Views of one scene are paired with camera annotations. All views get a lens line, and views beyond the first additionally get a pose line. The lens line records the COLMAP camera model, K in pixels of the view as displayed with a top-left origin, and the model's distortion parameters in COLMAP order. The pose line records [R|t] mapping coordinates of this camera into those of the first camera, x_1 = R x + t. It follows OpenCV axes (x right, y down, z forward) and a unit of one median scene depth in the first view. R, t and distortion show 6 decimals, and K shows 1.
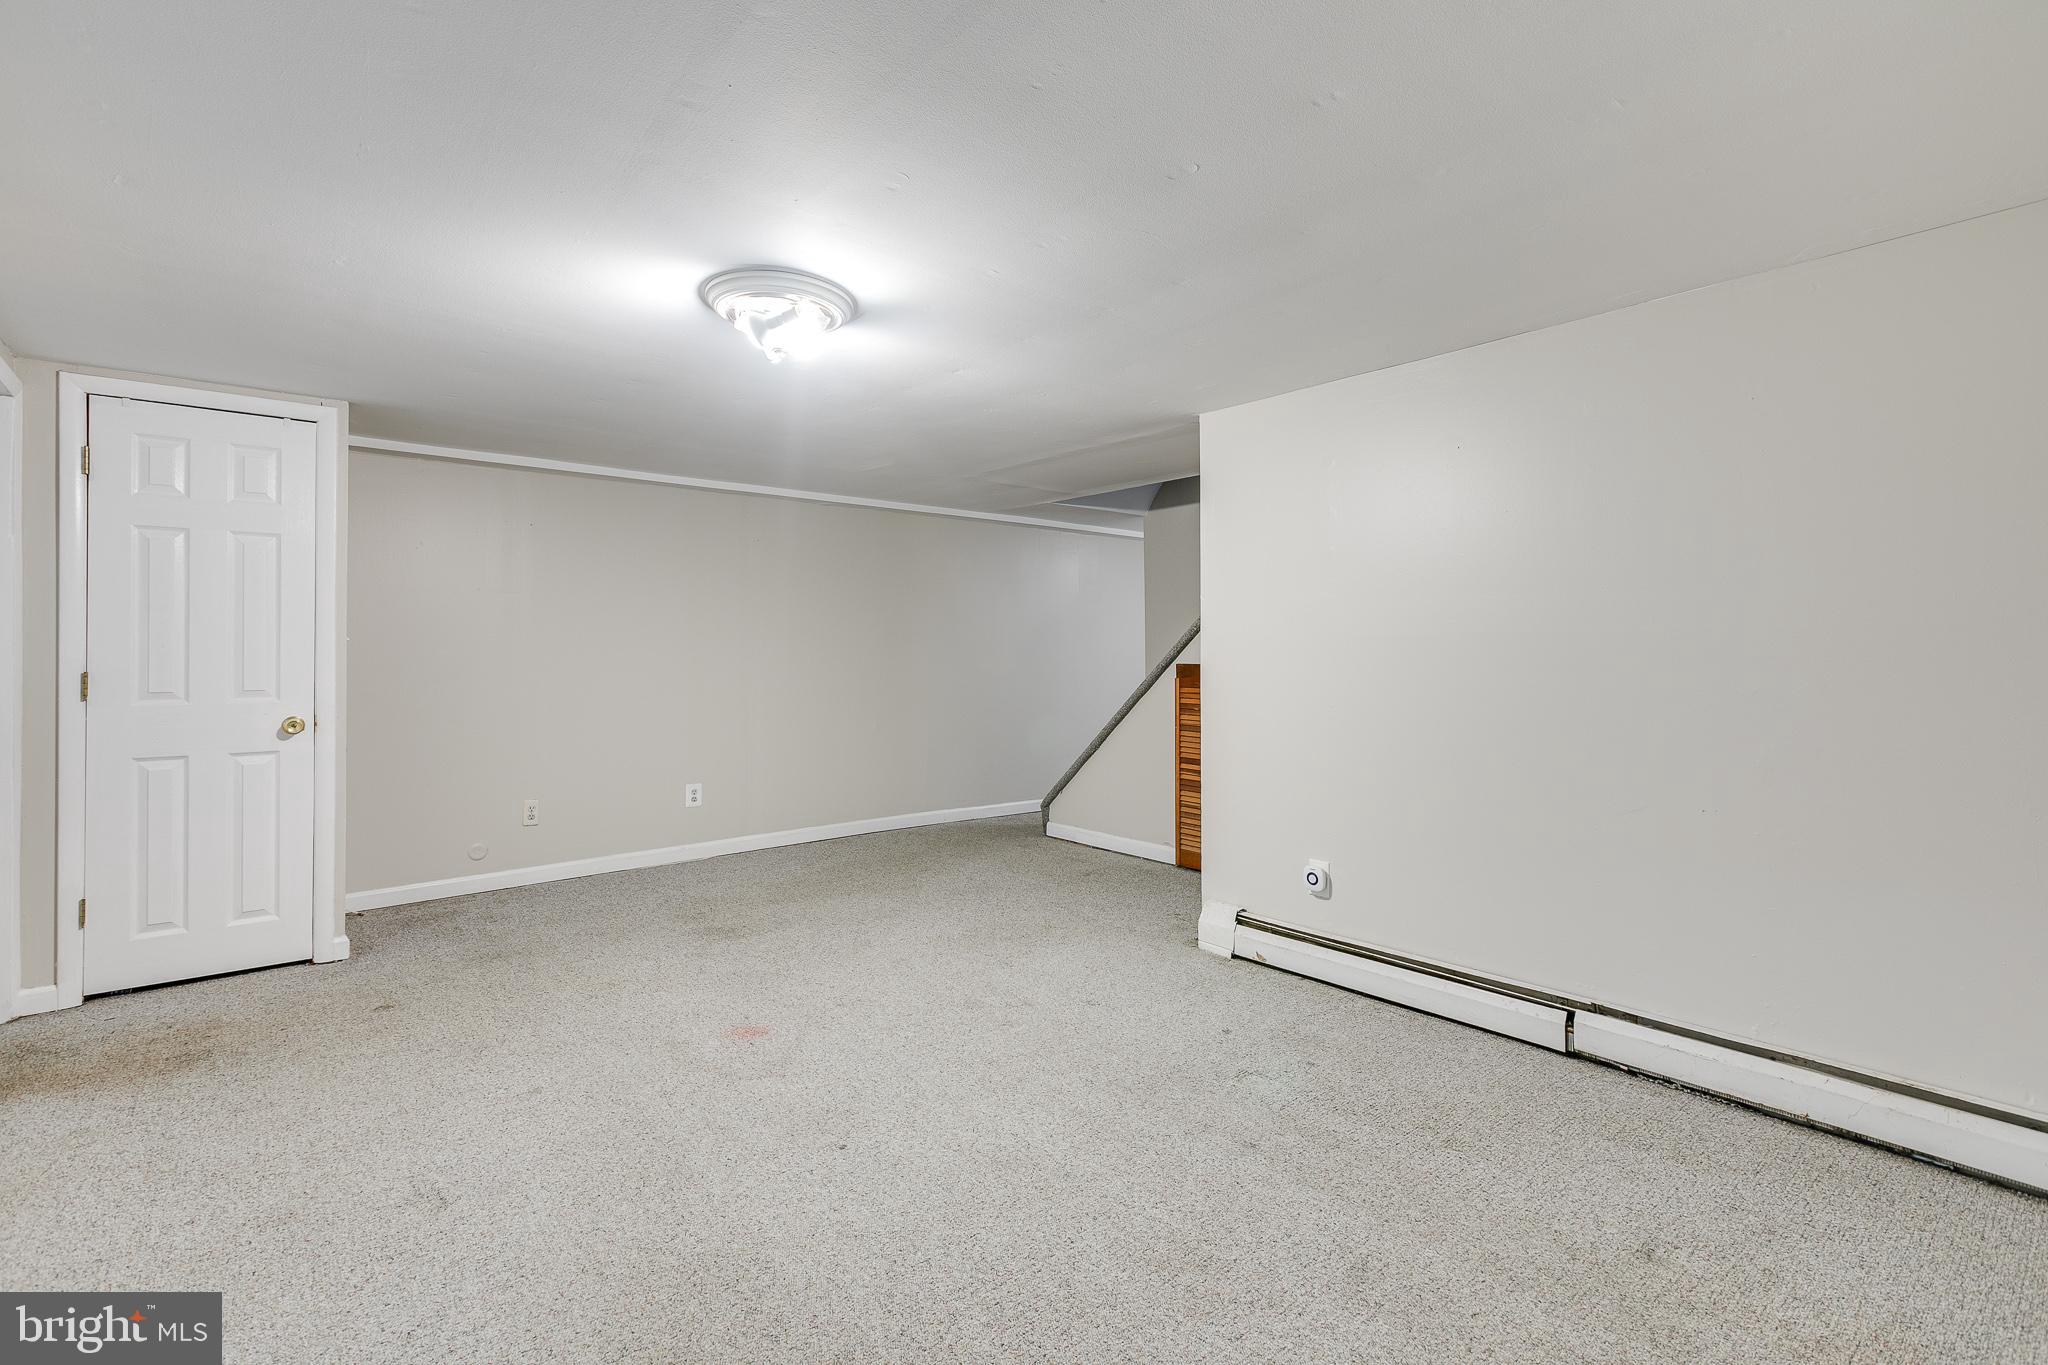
lens RADIAL K [[930.3, 0, 1019.2], [0, 930.3, 661.8], [0, 0, 1]] dist [0.001542, -0.001881]
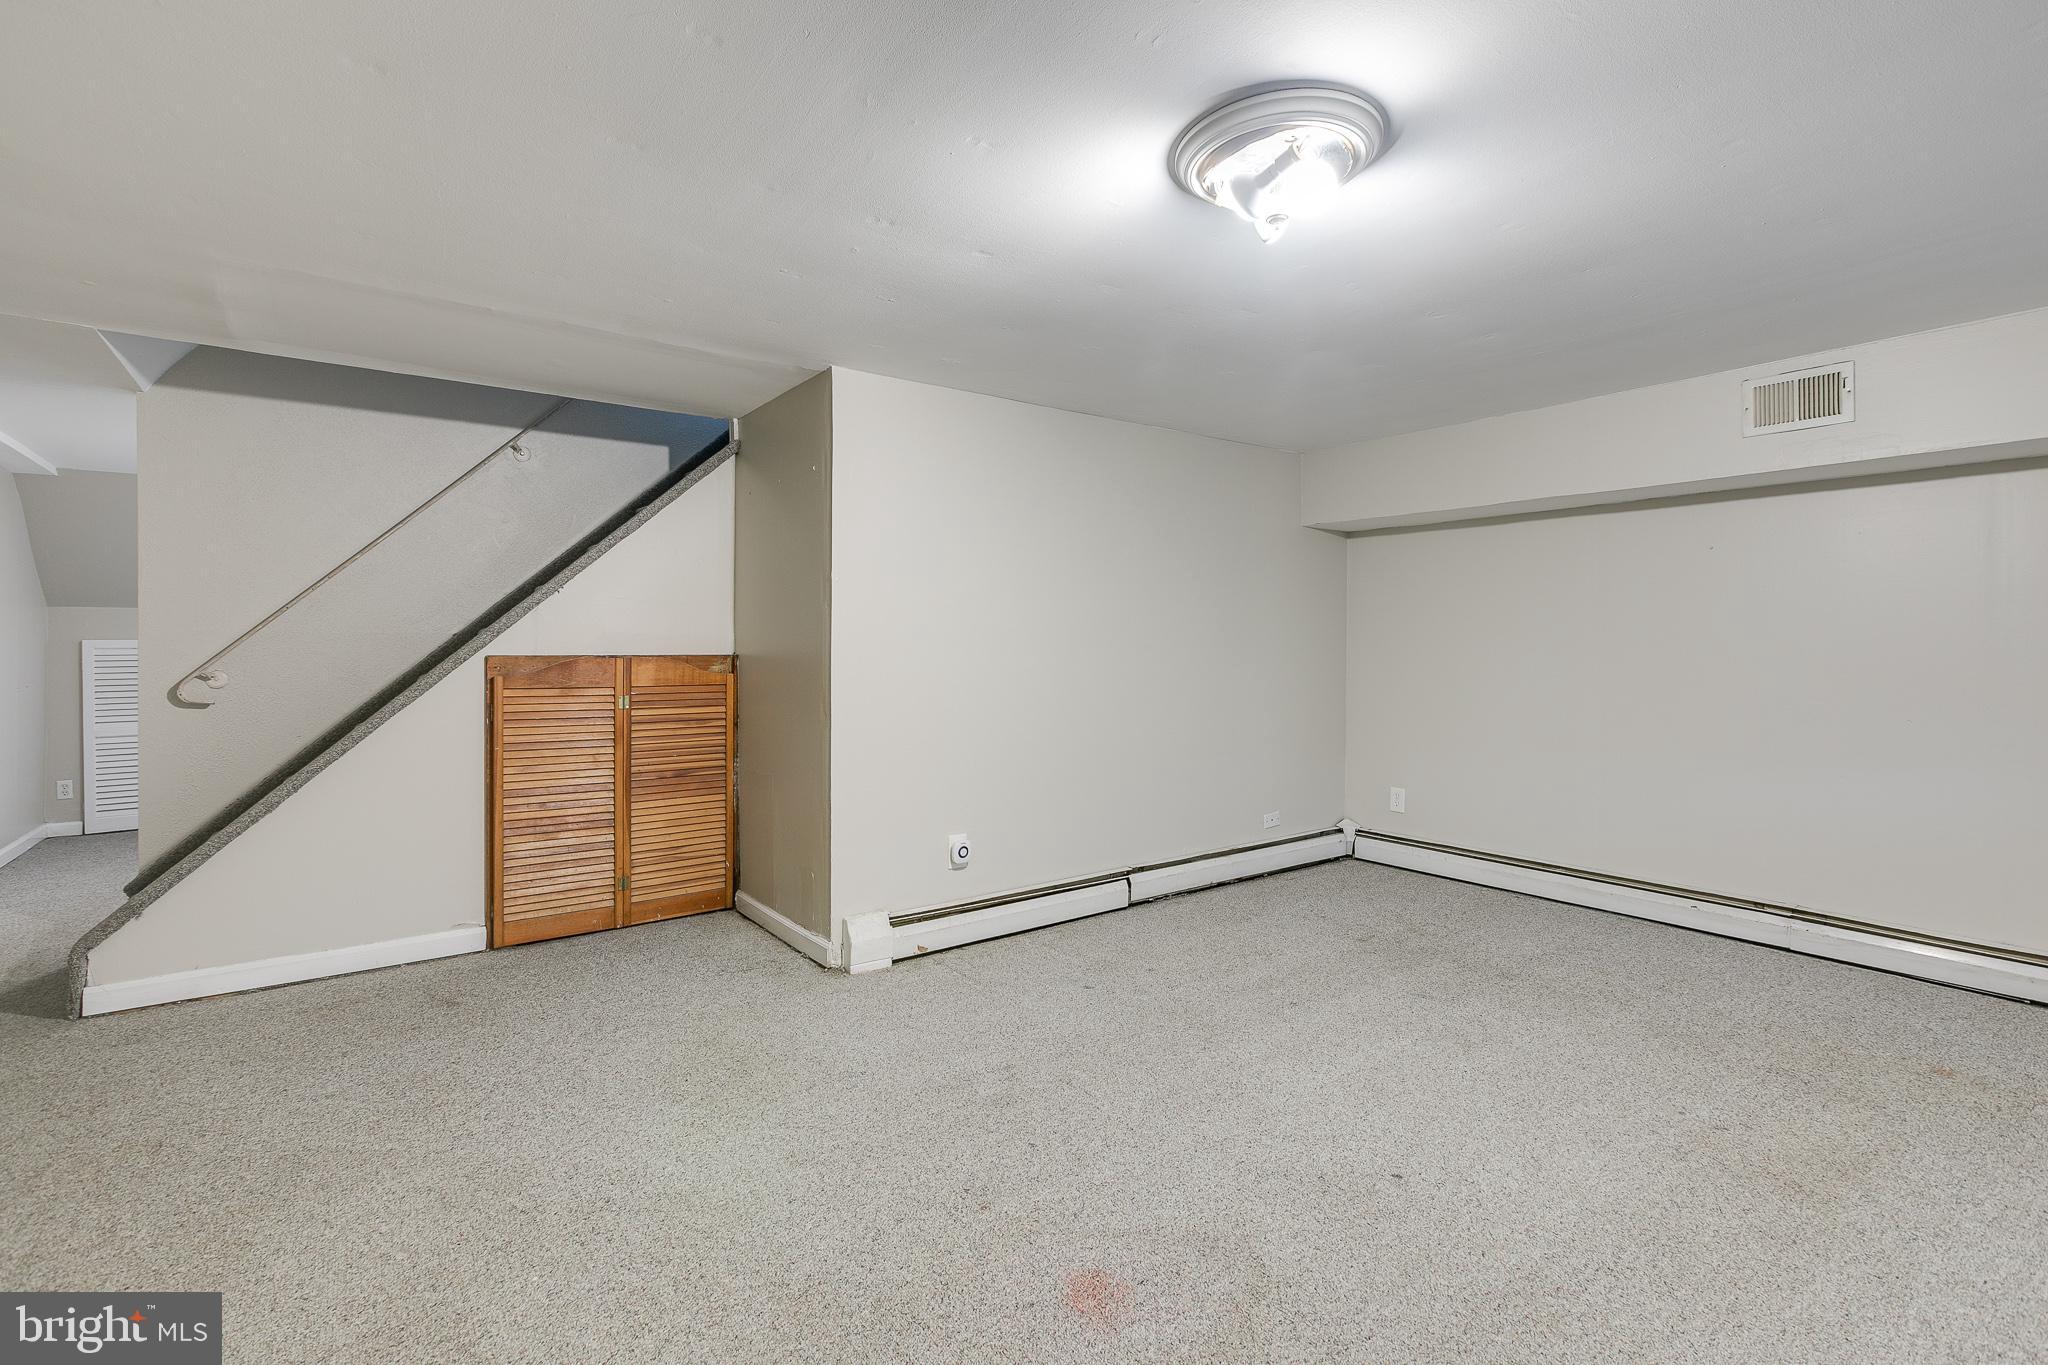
lens RADIAL K [[930.3, 0, 1015.5], [0, 930.3, 656.1], [0, 0, 1]] dist [0.001542, -0.001881]
pose [[0.064862, -0.011104, 0.997832, -0.827512], [0.007237, 0.999917, 0.010657, -0.003056], [-0.997868, 0.006530, 0.064937, 0.965131]]
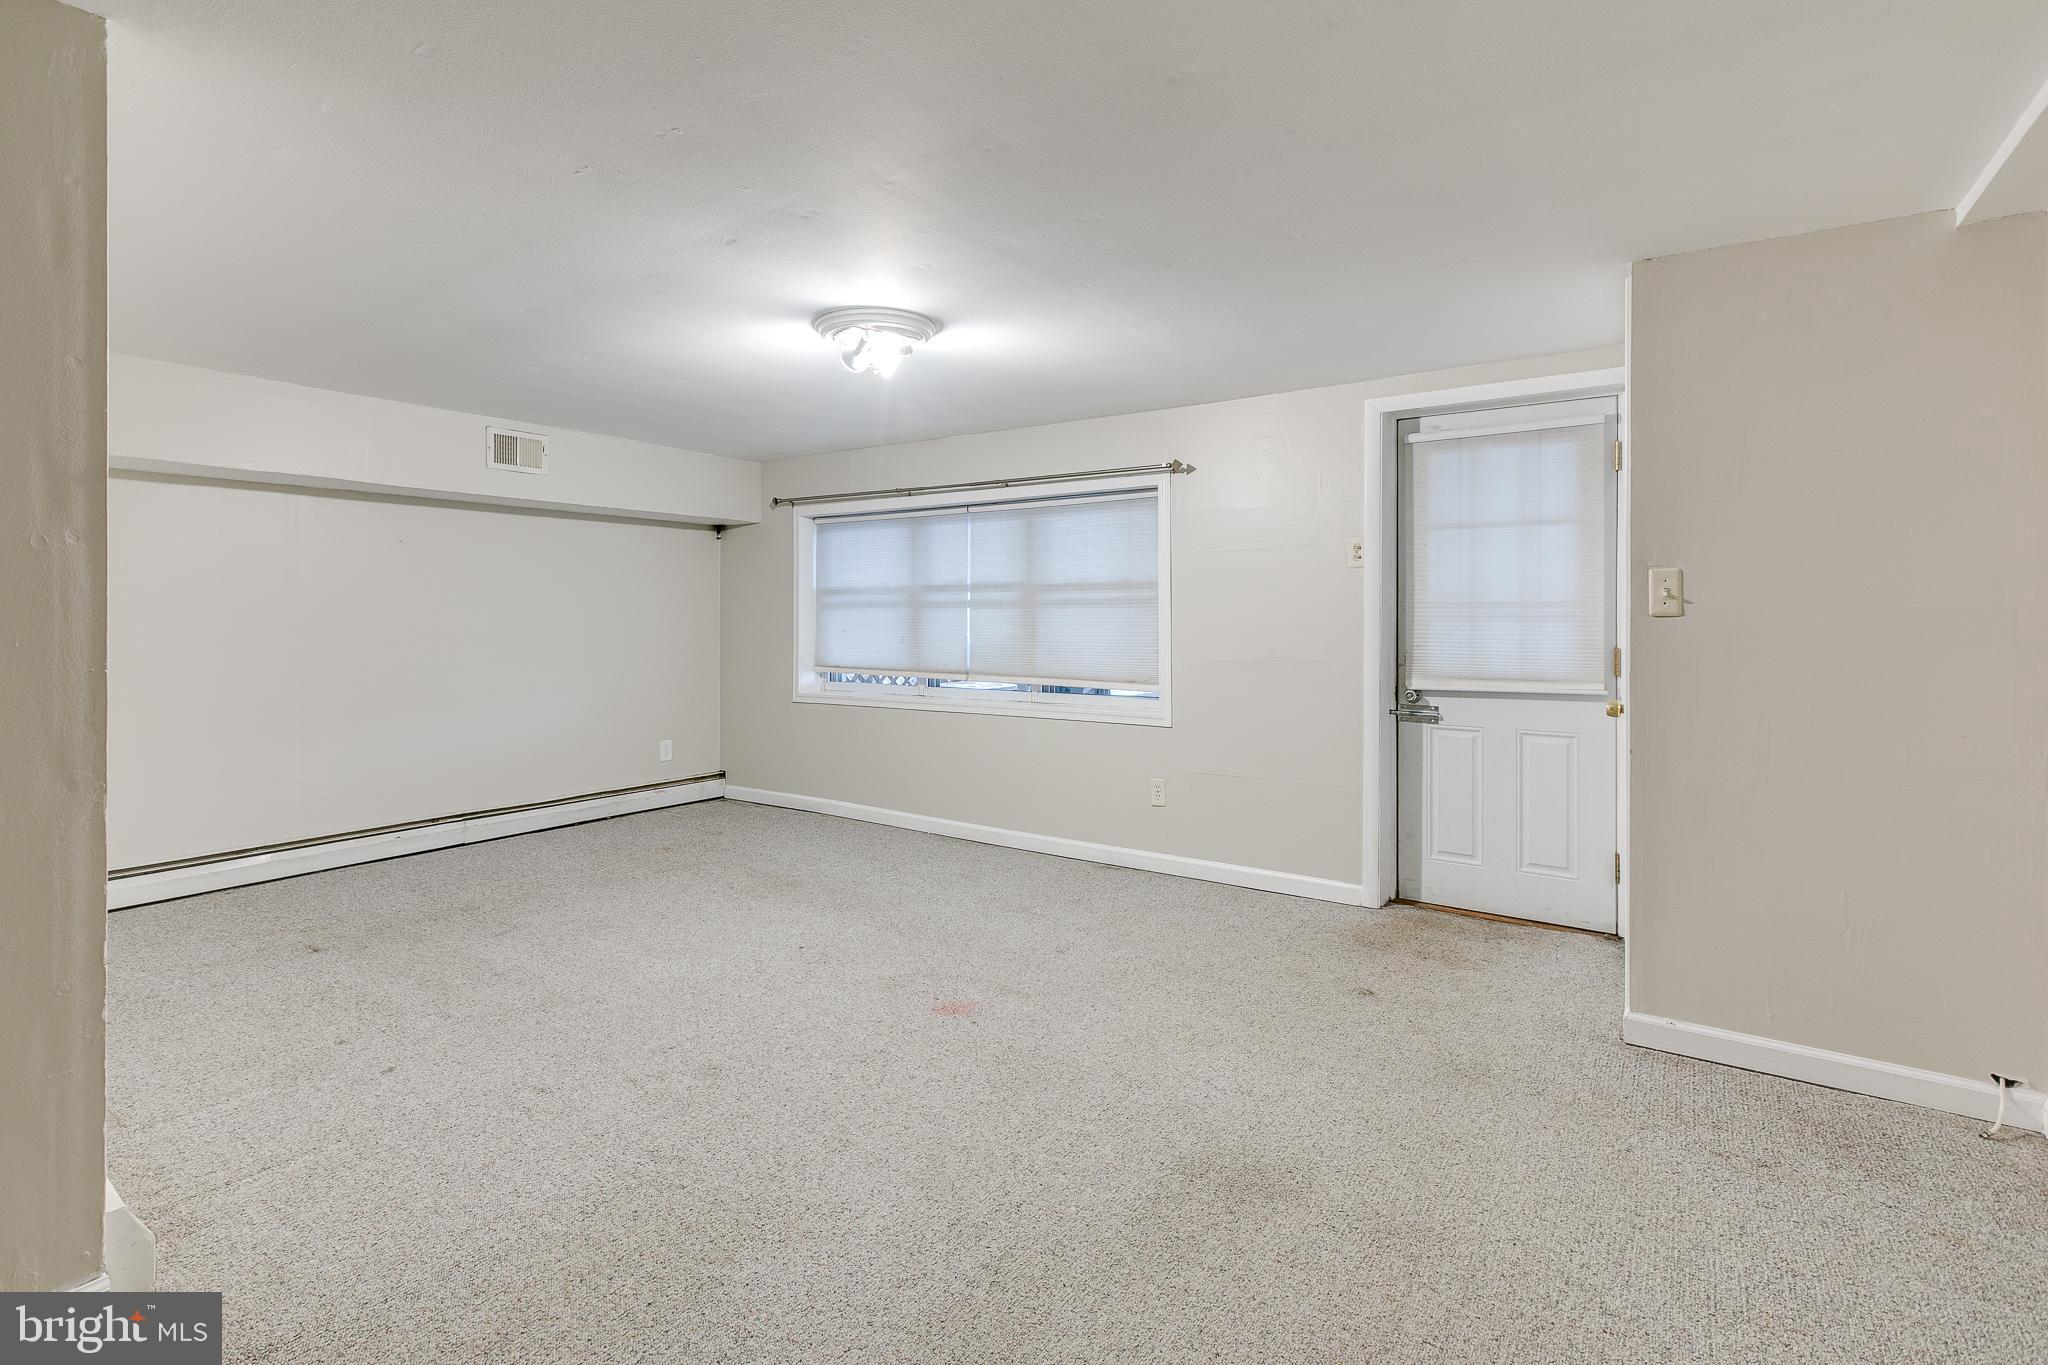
lens RADIAL K [[930.3, 0, 1020.5], [0, 930.3, 620.0], [0, 0, 1]] dist [0.001542, -0.001881]
pose [[-0.962425, -0.001500, -0.271544, -0.090726], [-0.003759, 0.999963, 0.007799, -0.012644], [0.271522, 0.008527, -0.962394, 1.860570]]
